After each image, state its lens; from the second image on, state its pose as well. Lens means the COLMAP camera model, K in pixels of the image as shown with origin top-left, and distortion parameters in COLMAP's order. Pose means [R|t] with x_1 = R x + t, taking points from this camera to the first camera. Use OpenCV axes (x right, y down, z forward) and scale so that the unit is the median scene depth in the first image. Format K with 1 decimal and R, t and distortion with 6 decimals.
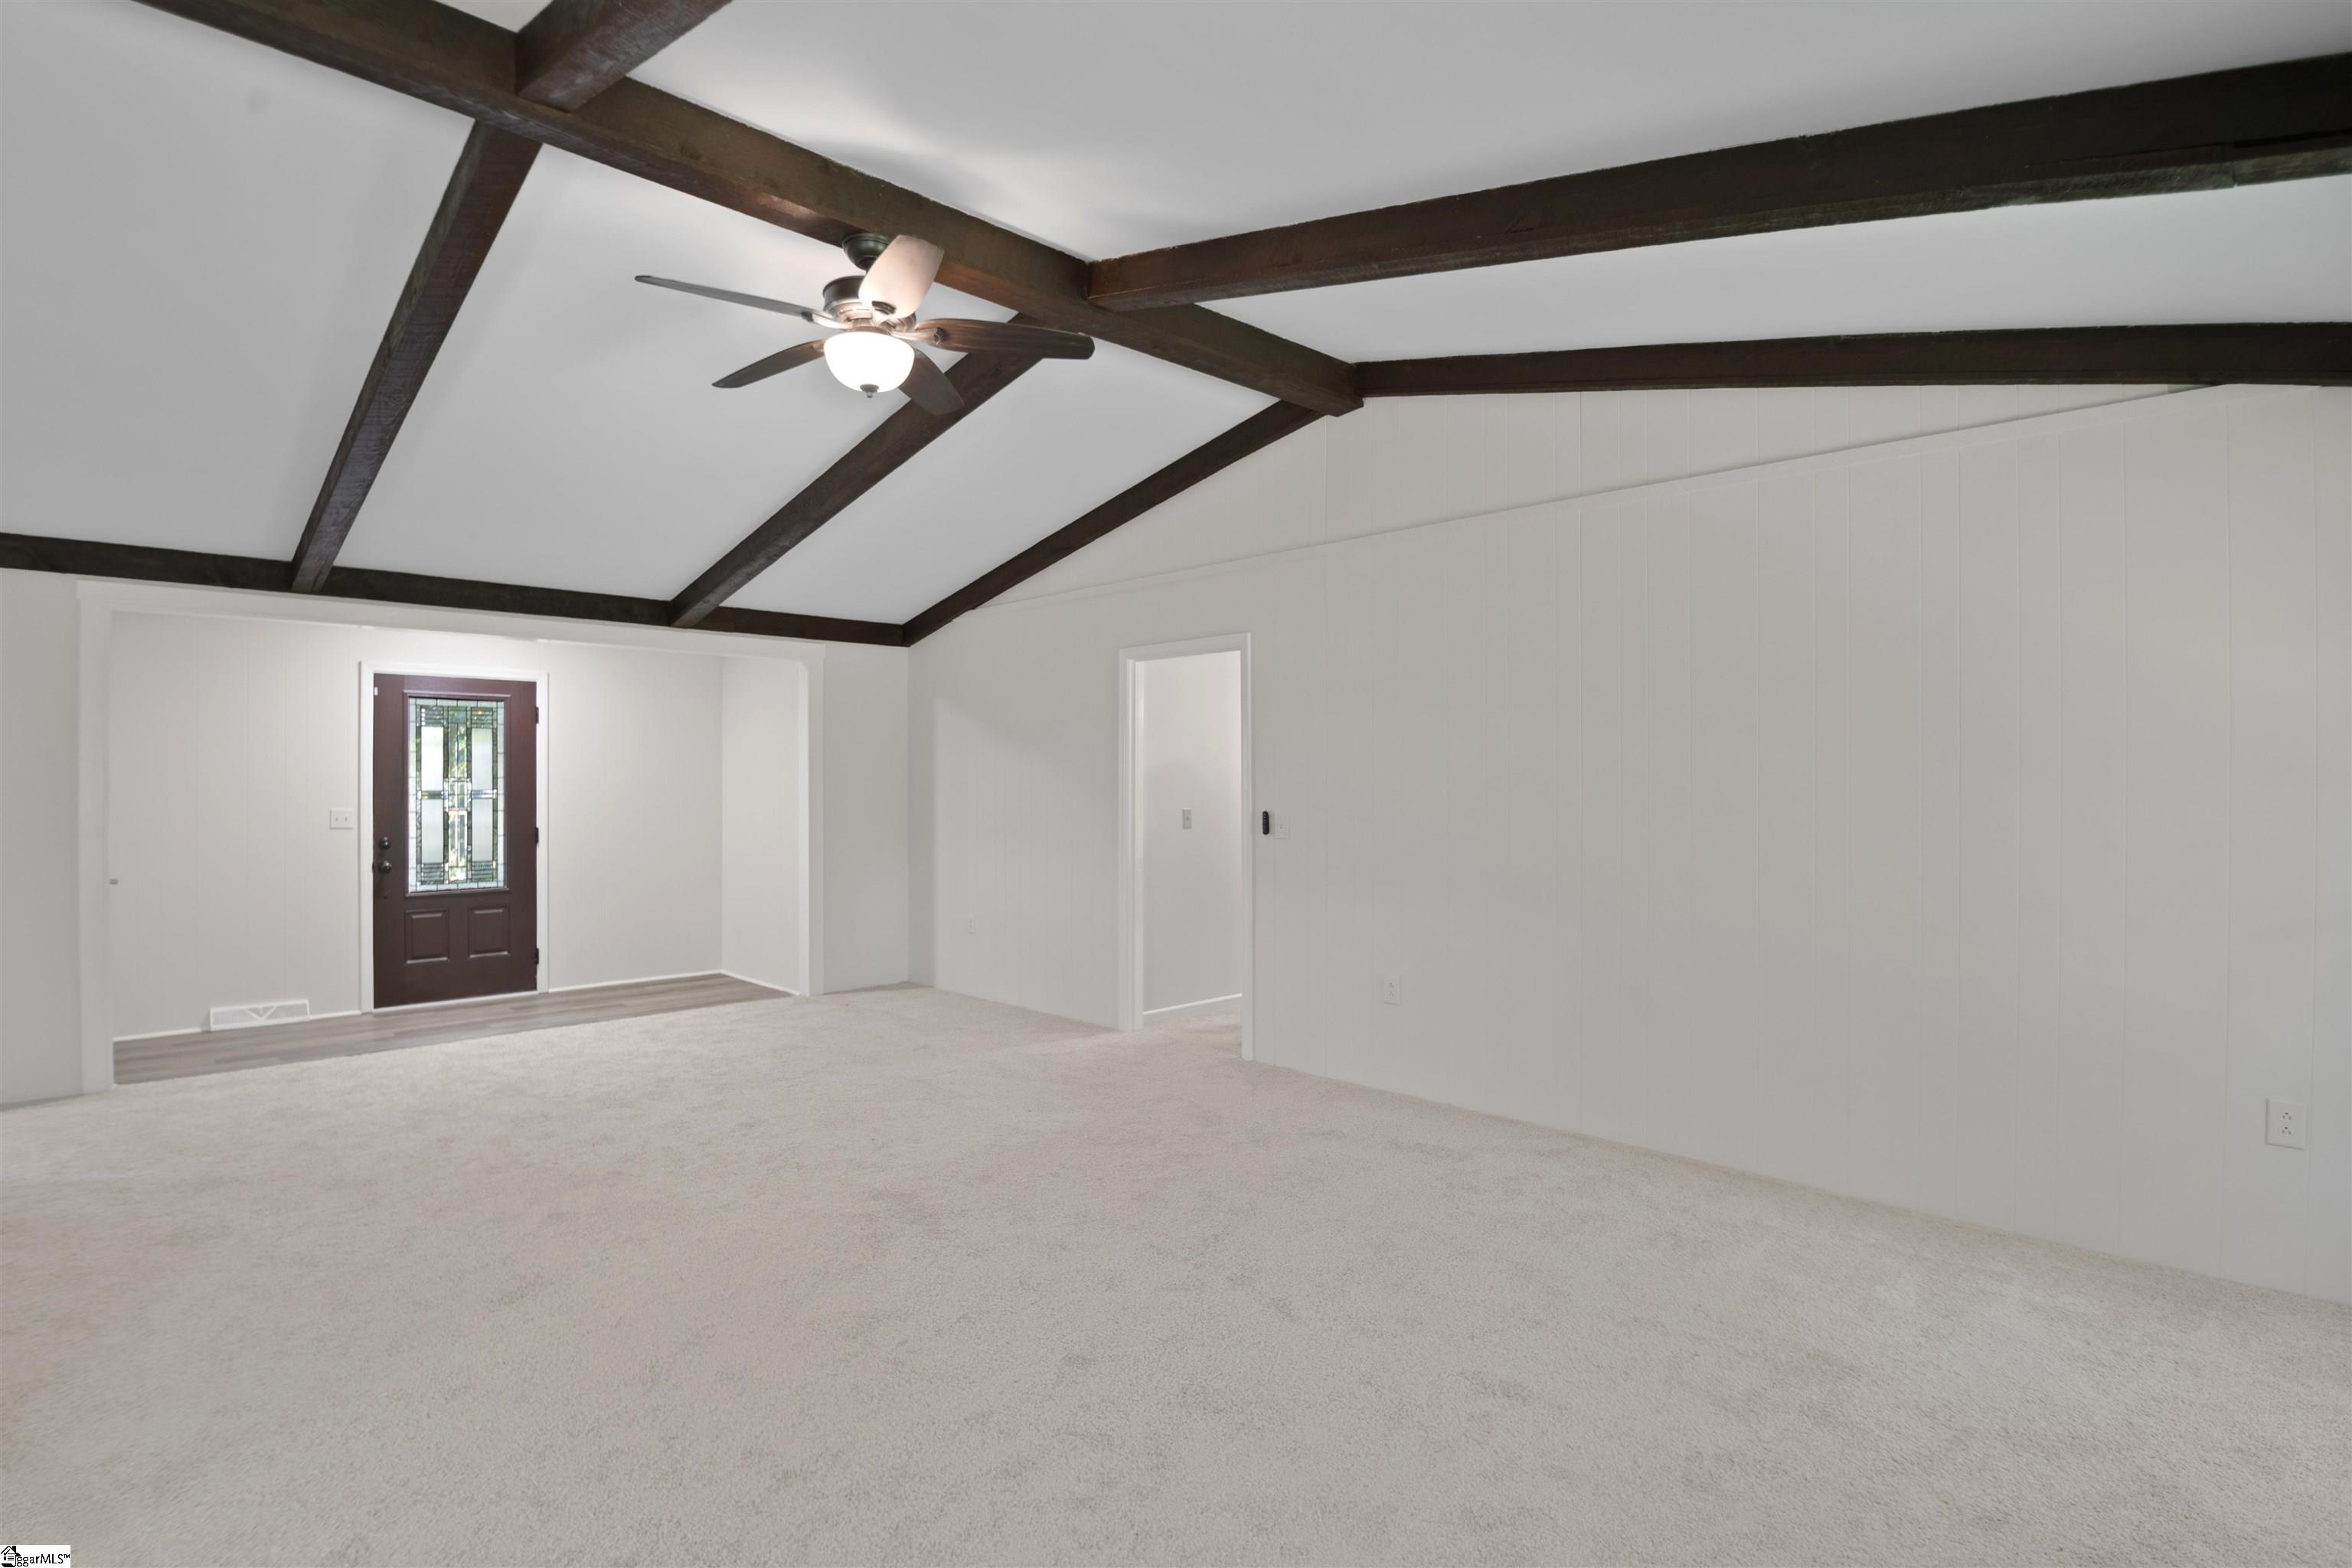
lens RADIAL K [[1125.0, 0, 1178.8], [0, 1125.0, 777.2], [0, 0, 1]] dist [-0.021949, -0.001991]
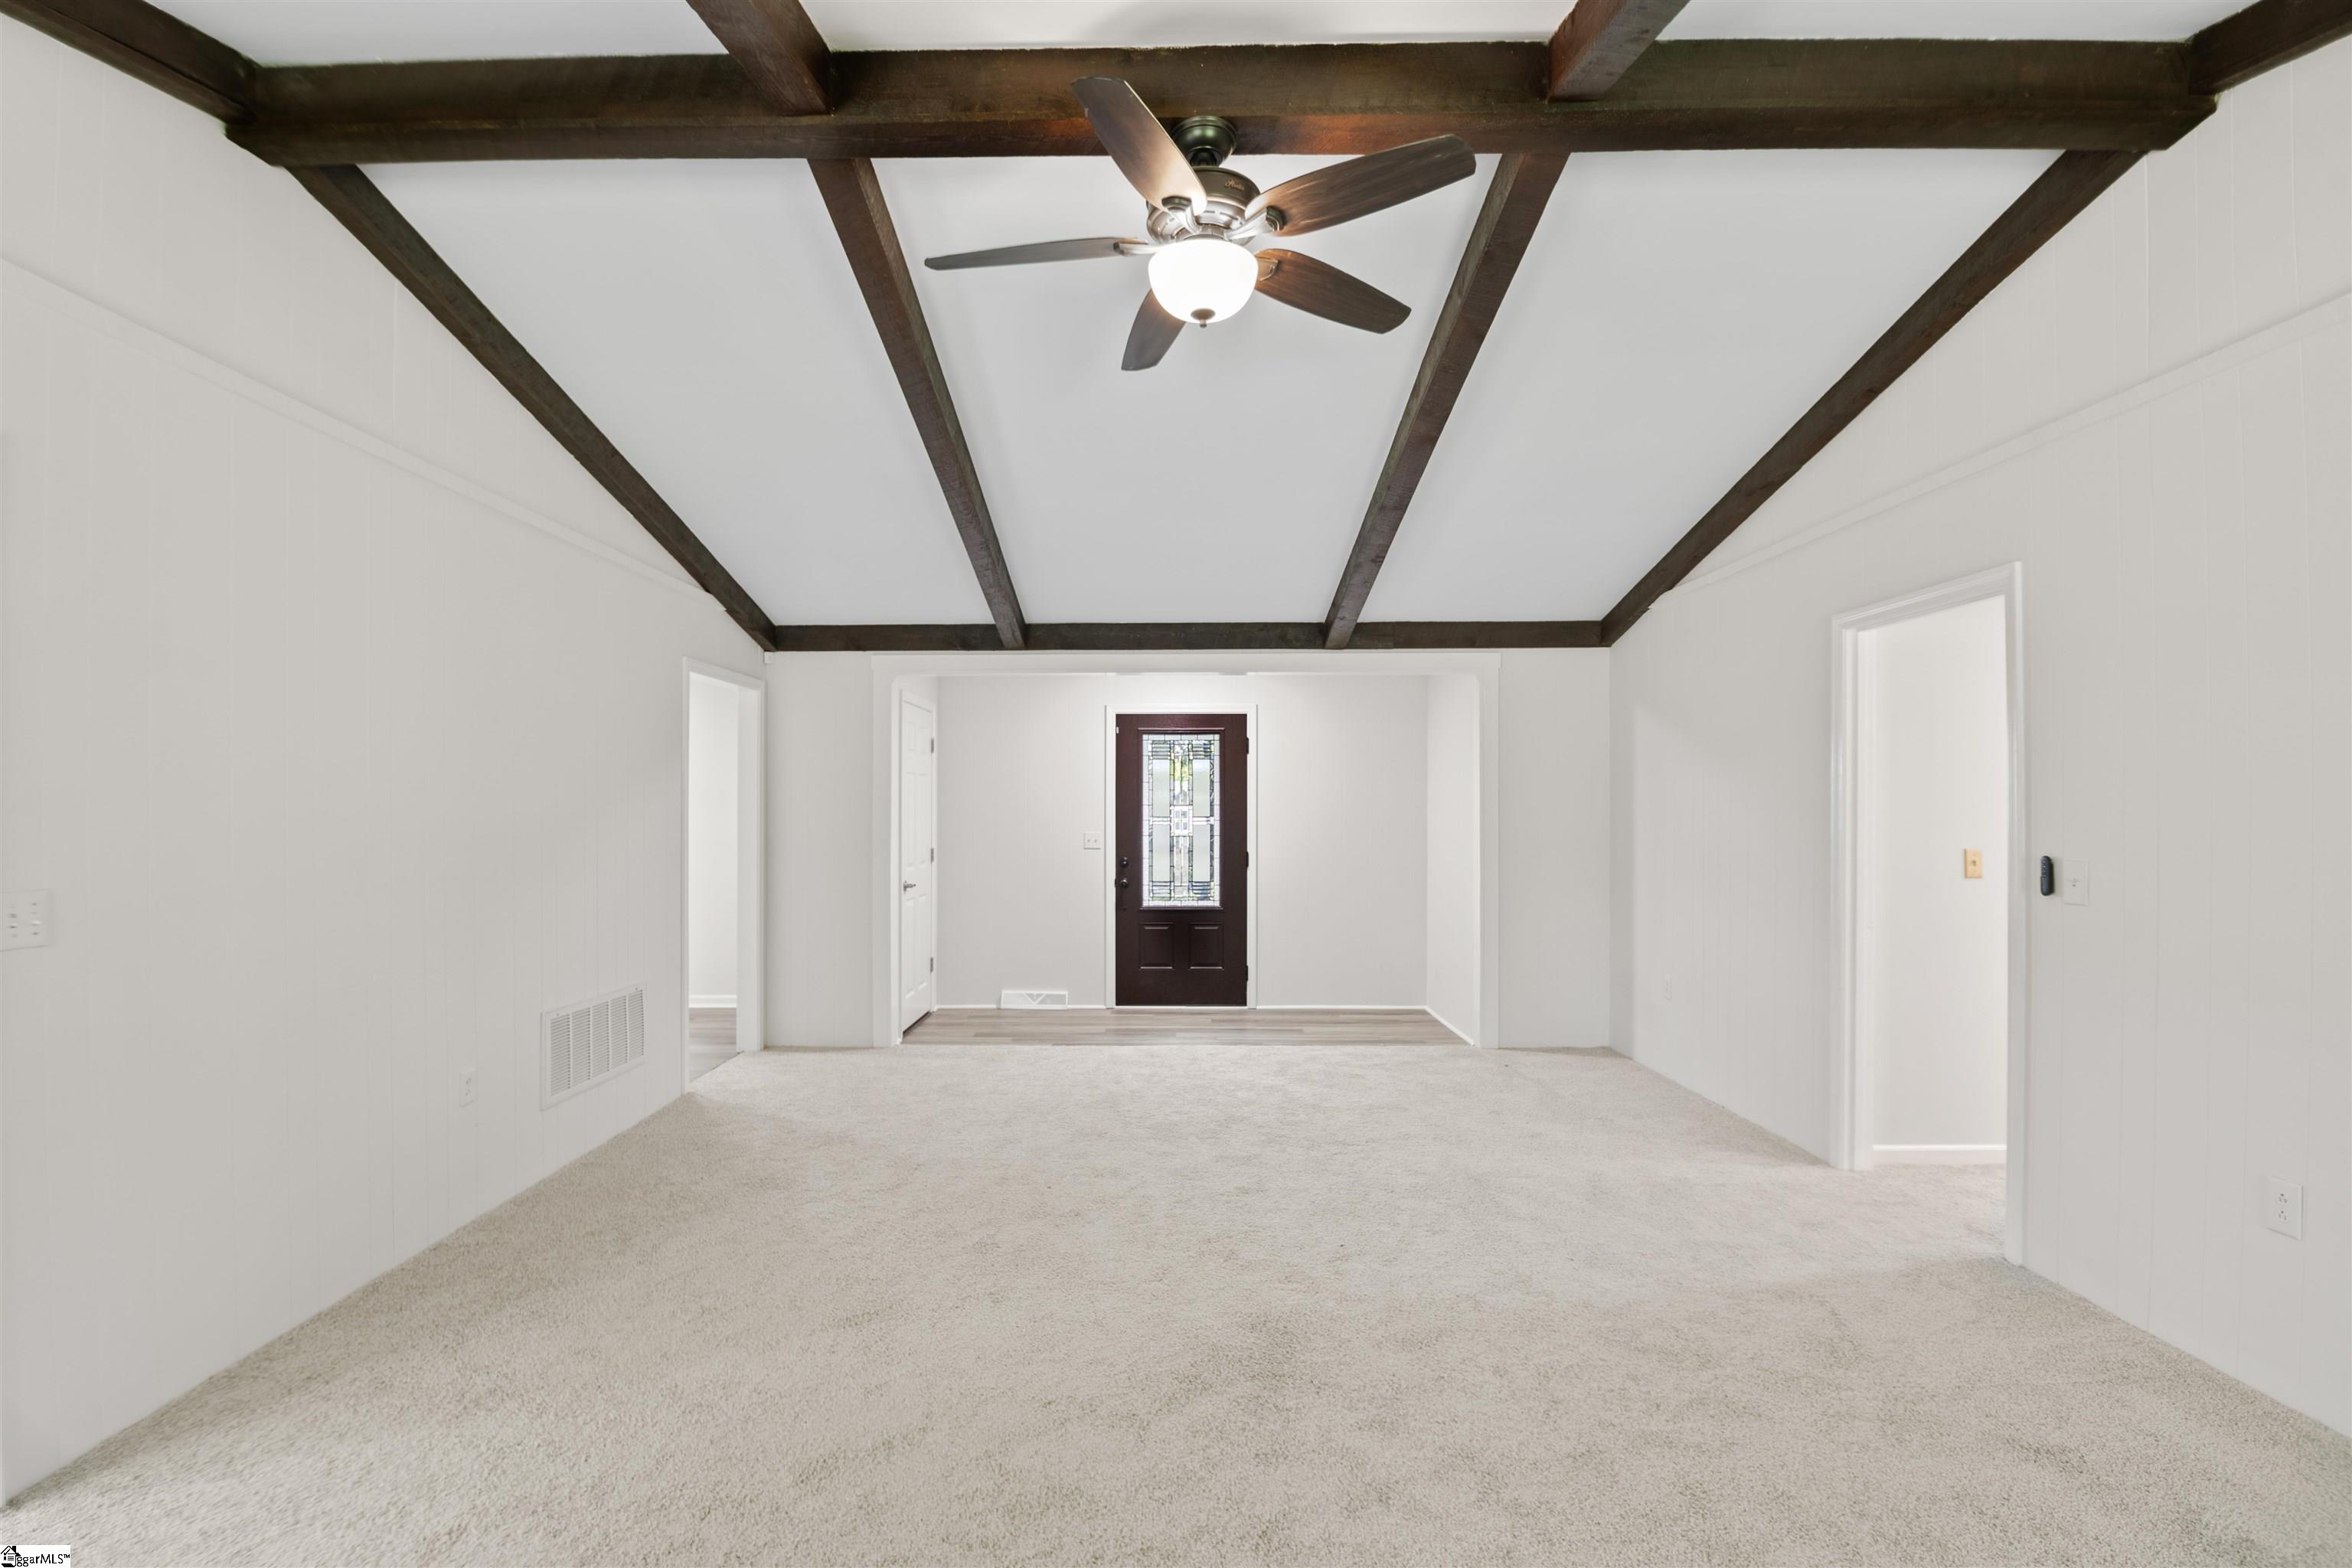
lens RADIAL K [[1125.0, 0, 1173.3], [0, 1125.0, 806.7], [0, 0, 1]] dist [-0.021949, -0.001991]
pose [[0.708827, -0.001858, -0.705380, 0.139972], [0.003339, 0.999994, 0.000721, 0.001490], [0.705374, -0.002866, 0.708829, 0.215832]]
